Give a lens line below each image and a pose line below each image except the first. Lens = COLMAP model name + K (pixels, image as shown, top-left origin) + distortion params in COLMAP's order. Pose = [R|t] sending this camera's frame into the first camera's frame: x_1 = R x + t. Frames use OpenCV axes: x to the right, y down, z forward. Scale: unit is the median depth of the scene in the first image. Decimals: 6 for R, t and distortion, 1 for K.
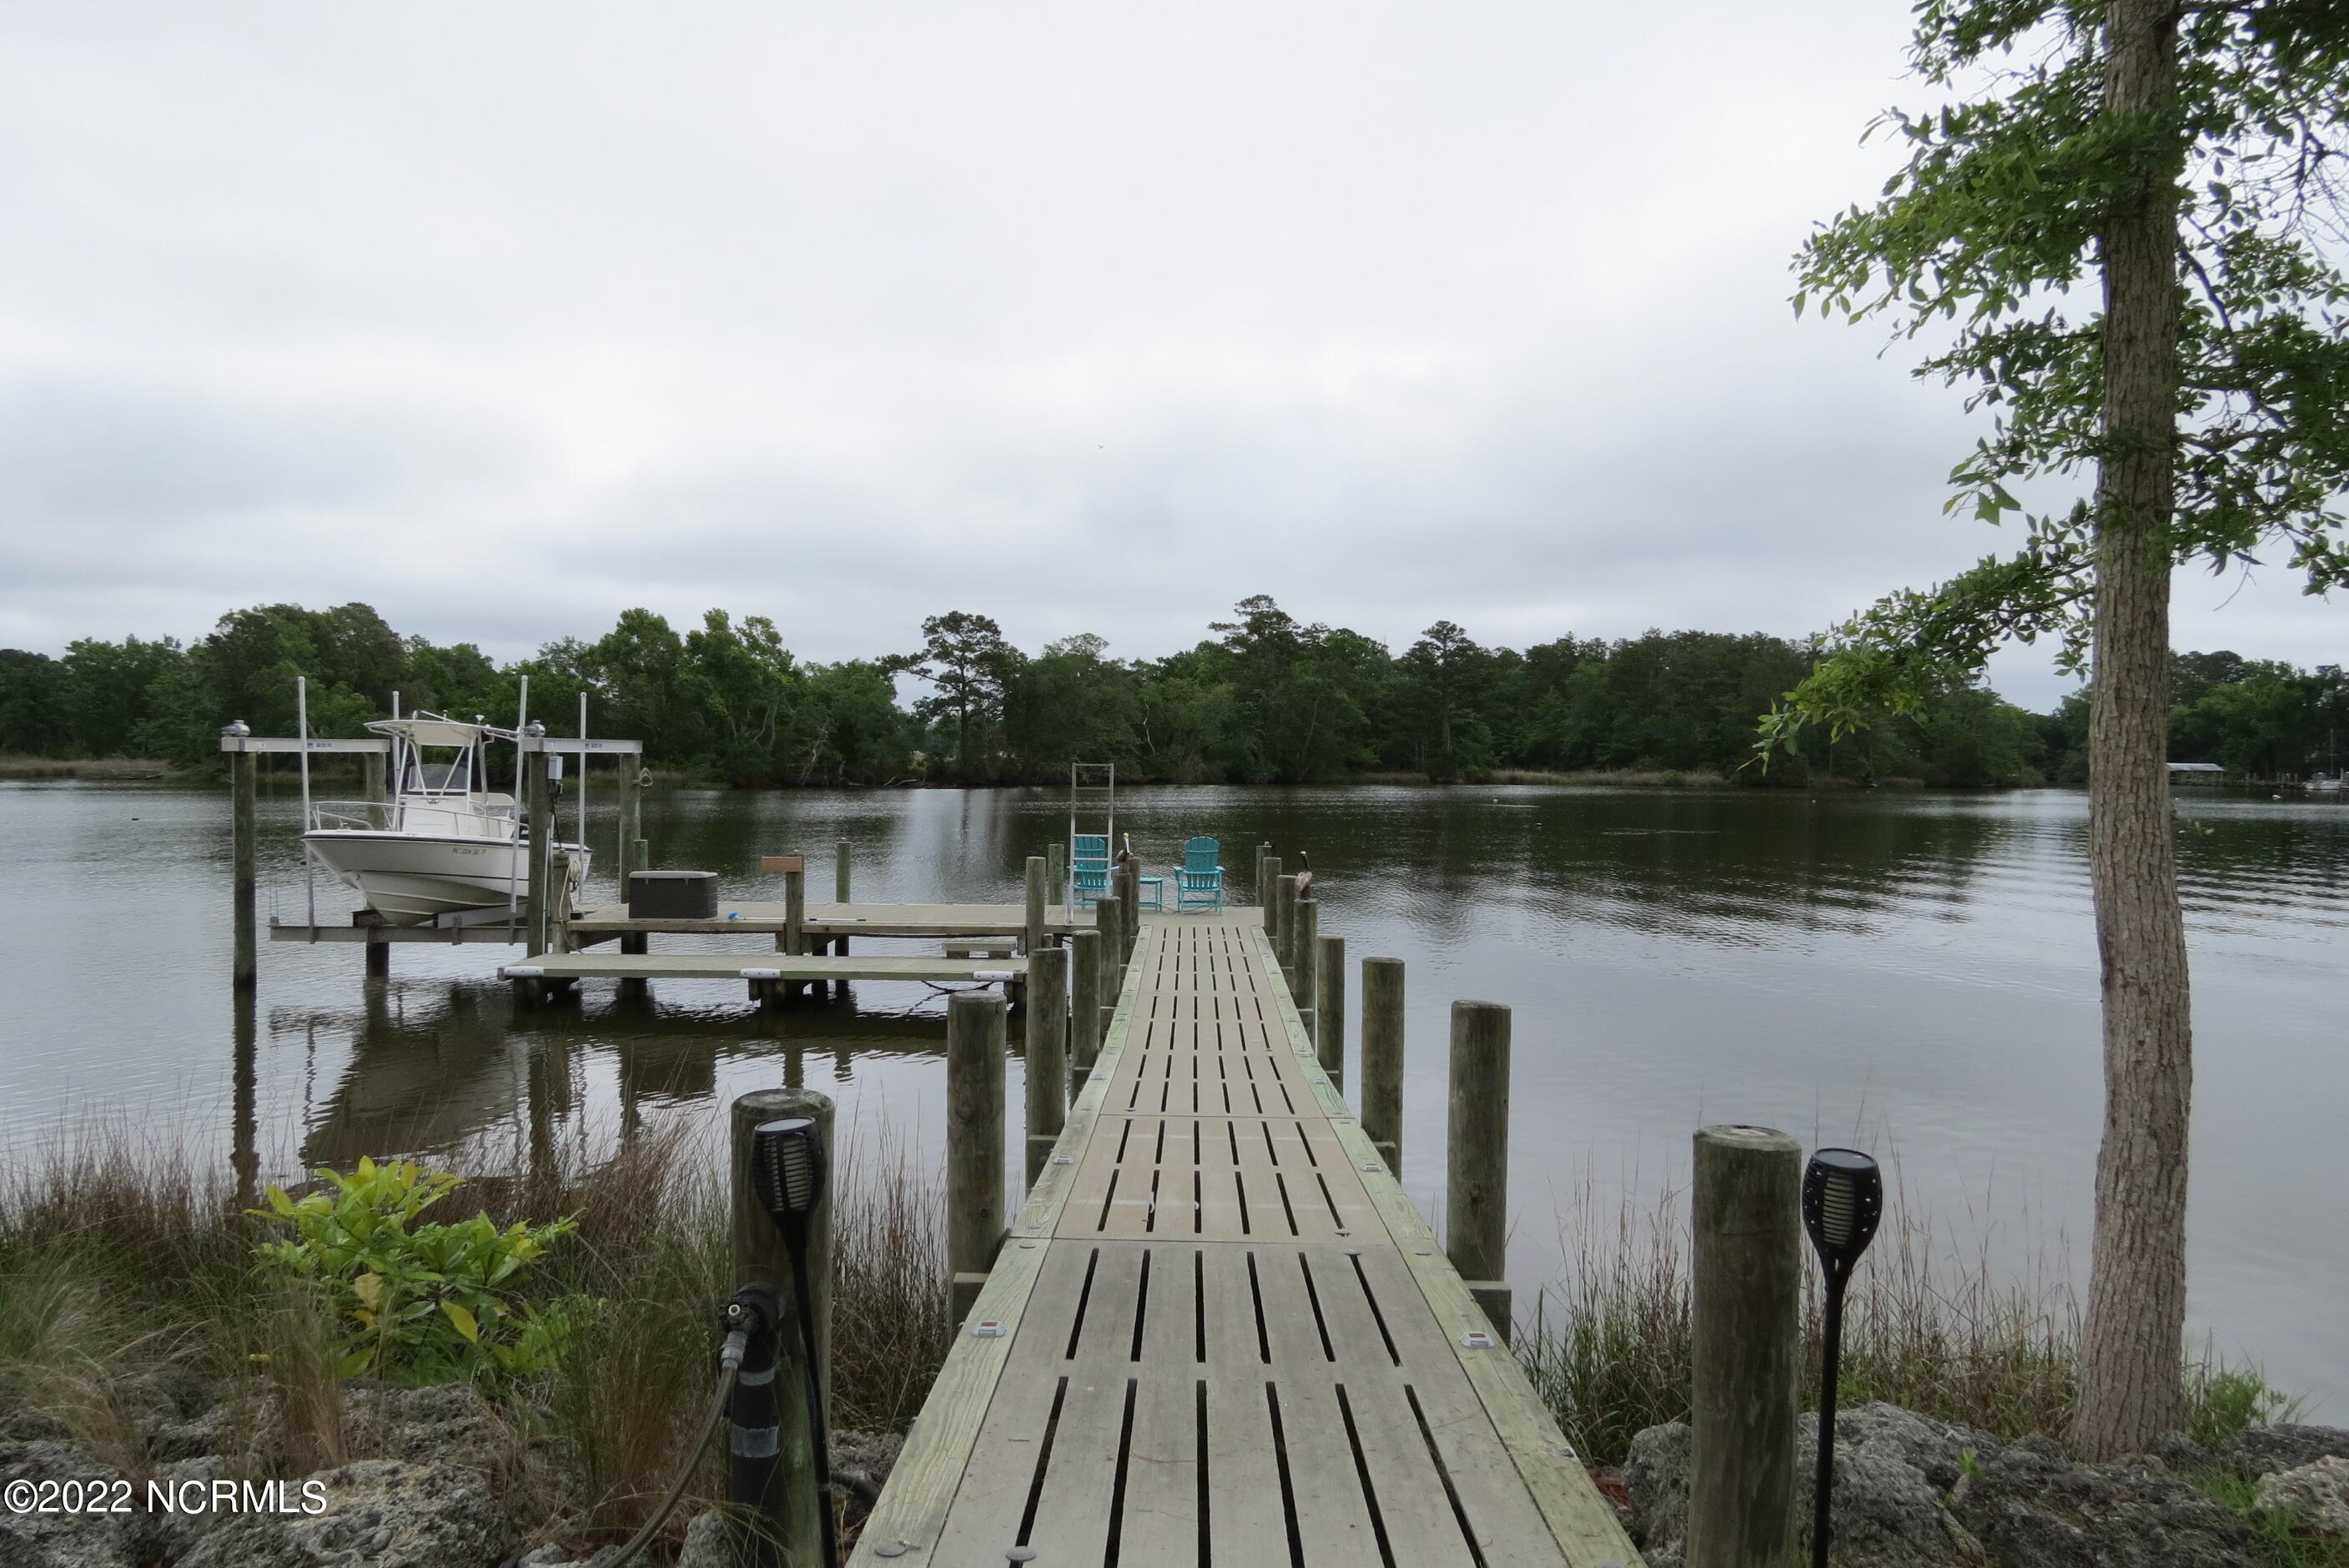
lens RADIAL K [[1704.6, 0, 1240.7], [0, 1704.6, 897.0], [0, 0, 1]] dist [-0.037988, 0.005457]
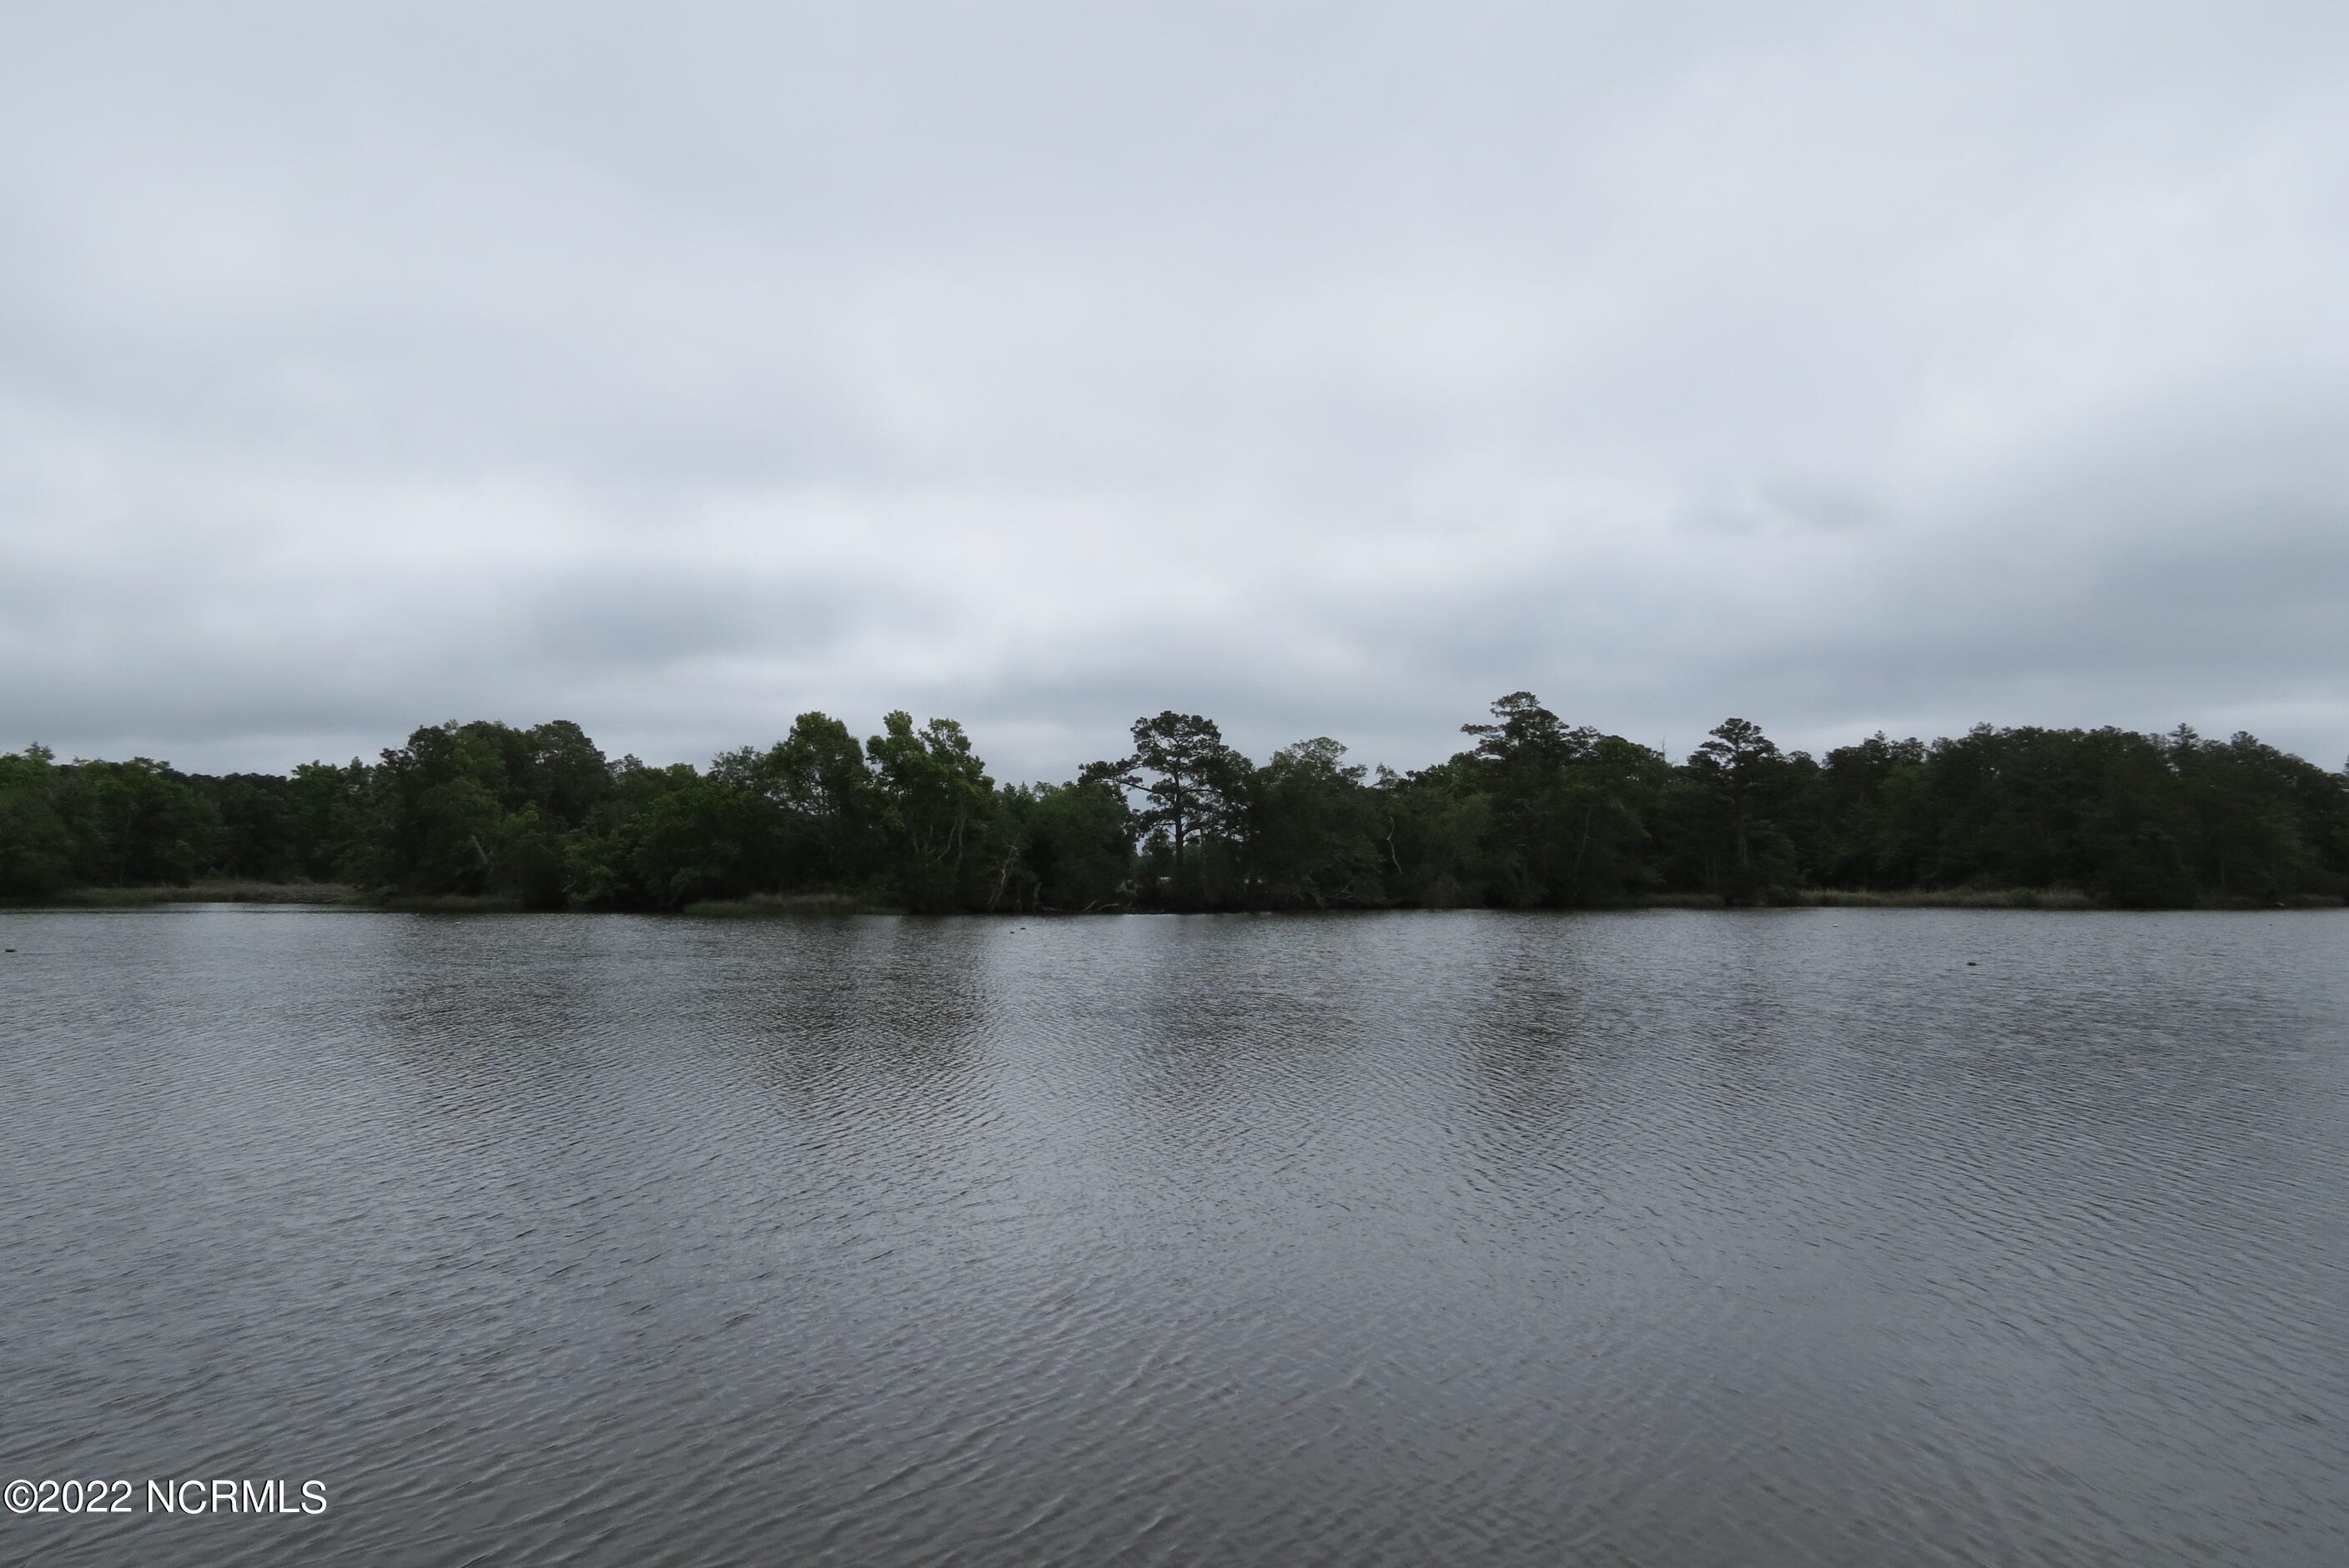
lens RADIAL K [[1651.2, 0, 1229.8], [0, 1651.2, 774.6], [0, 0, 1]] dist [-0.040079, 0.005440]
pose [[0.986870, -0.016711, -0.160651, -0.000542], [-0.007215, 0.989079, -0.147209, -0.009716], [0.161356, 0.146435, 0.975972, 0.161619]]
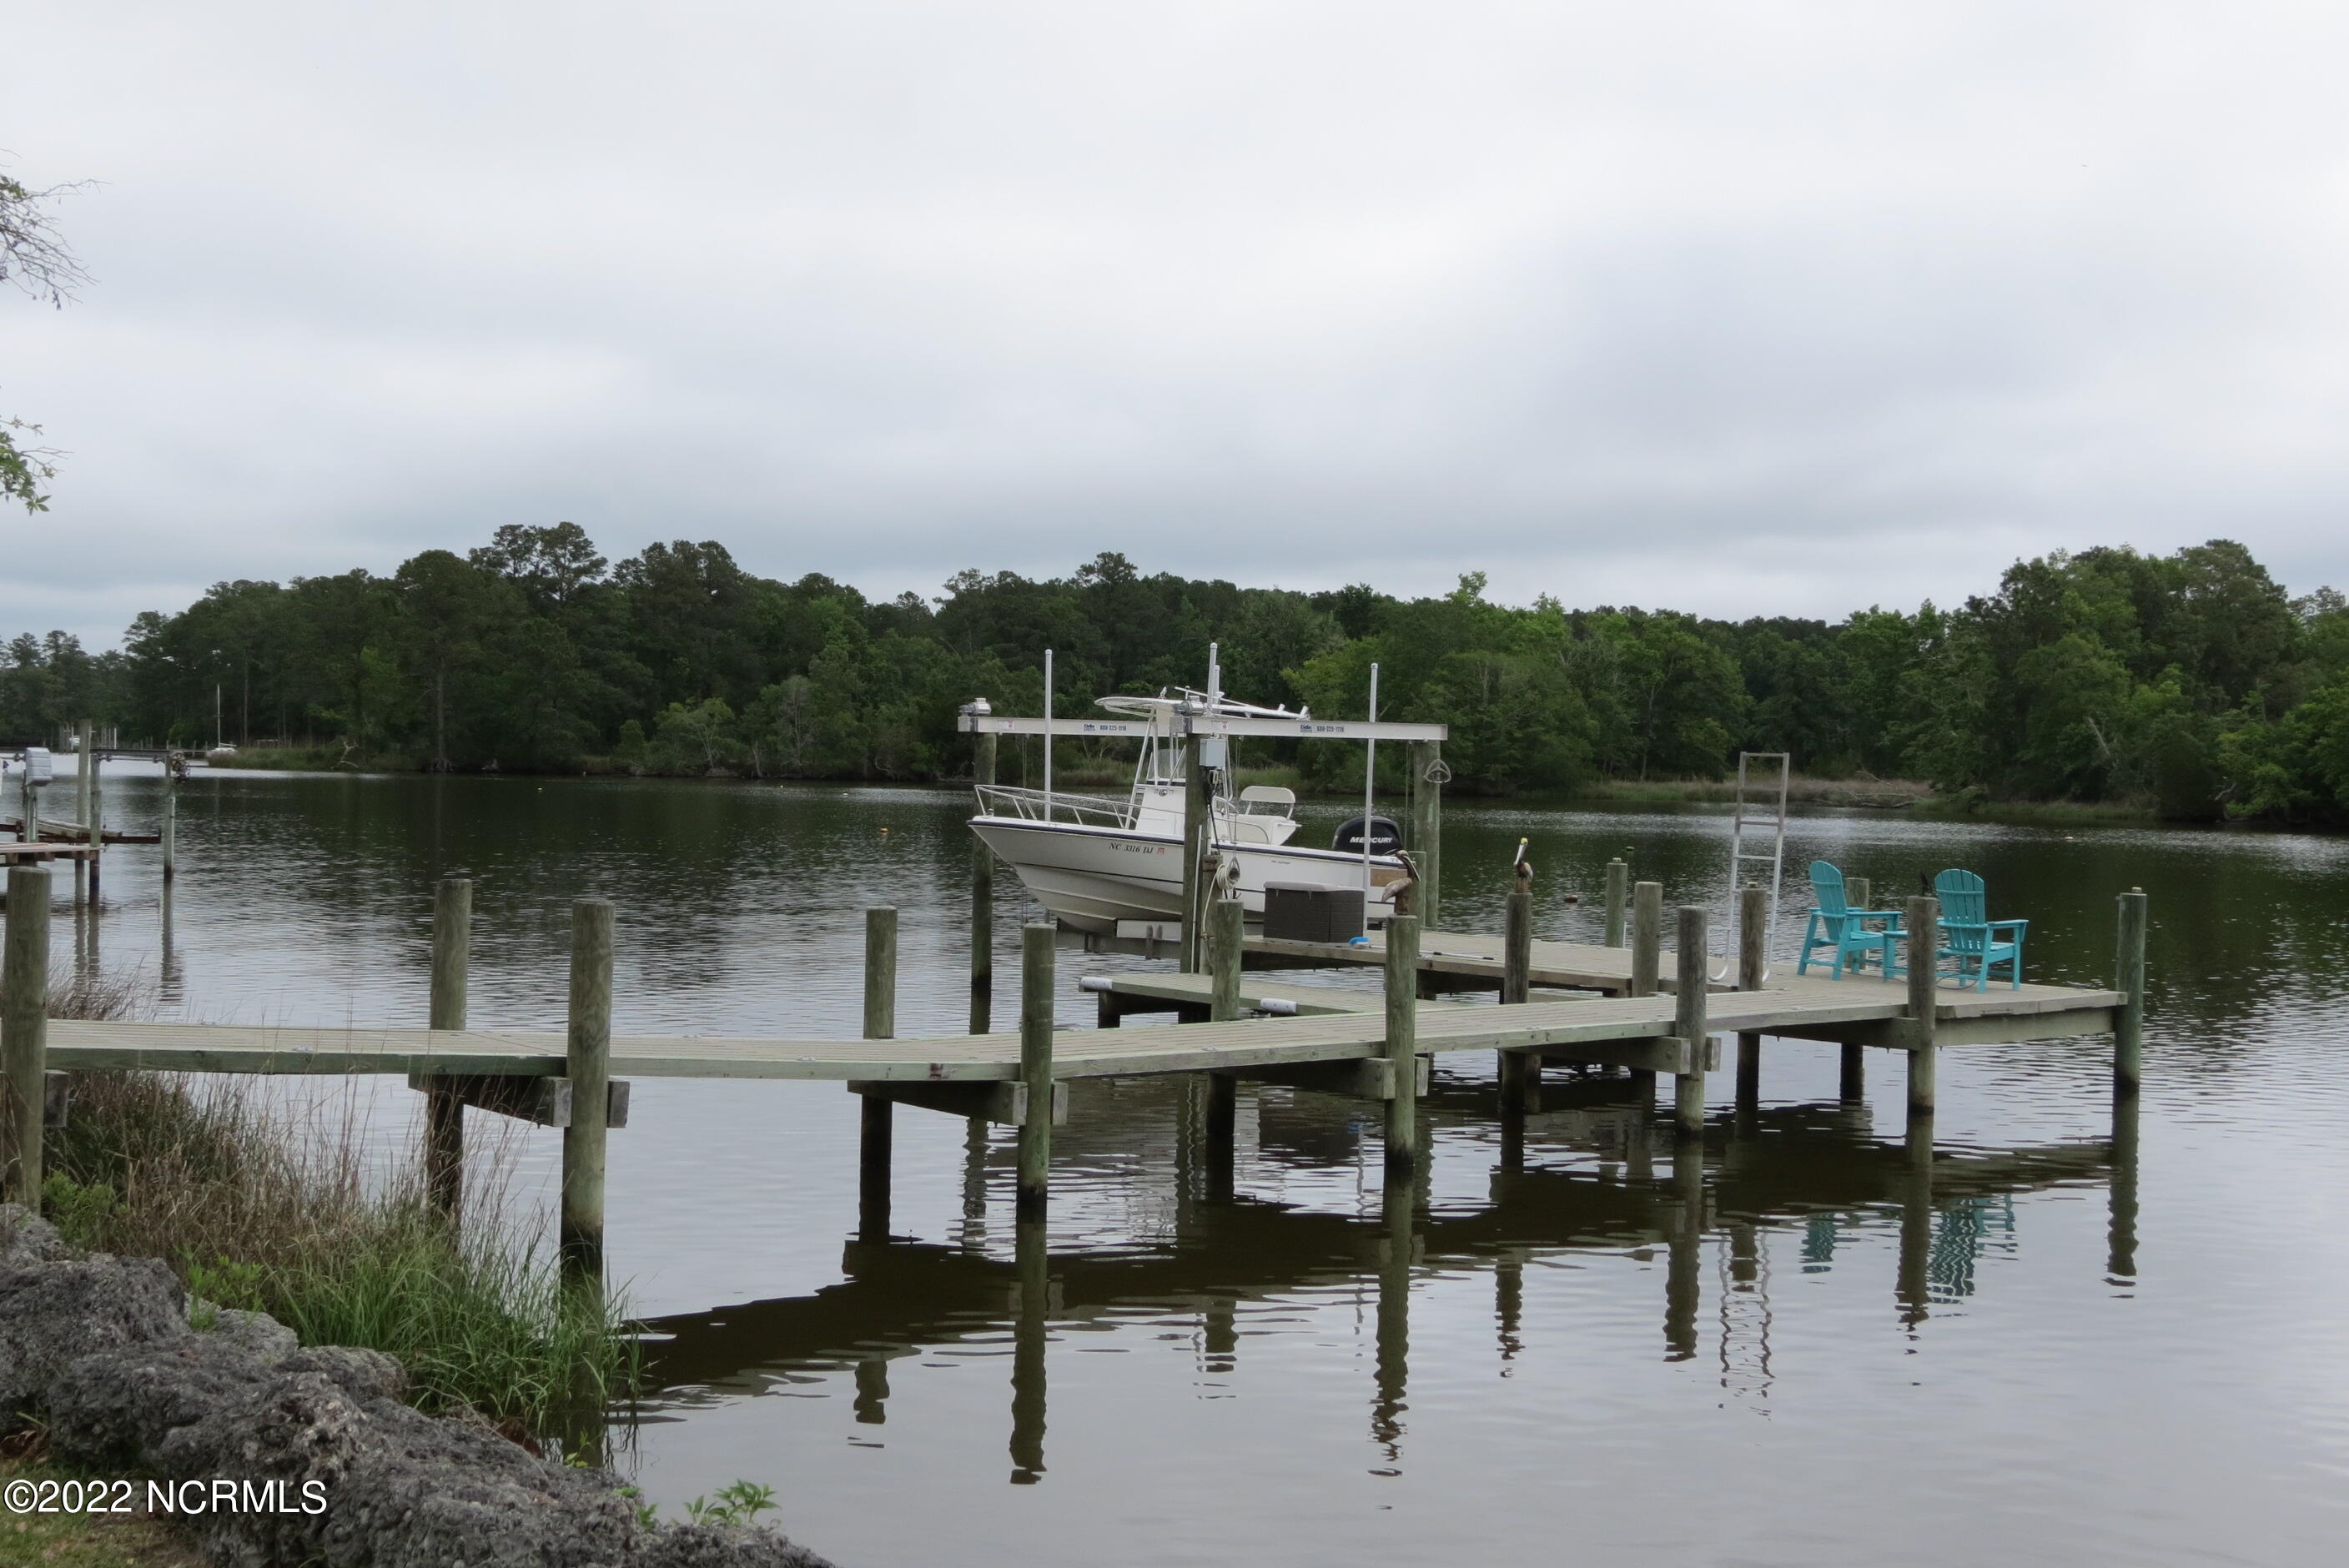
lens RADIAL K [[2949.6, 0, 1174.5], [0, 2949.6, 784.0], [0, 0, 1]] dist [0.013477, 0.028833]
pose [[0.625180, 0.014189, -0.780352, 0.101657], [-0.081591, 0.995545, -0.047265, 0.001248], [0.776204, 0.093219, 0.623552, 0.011871]]
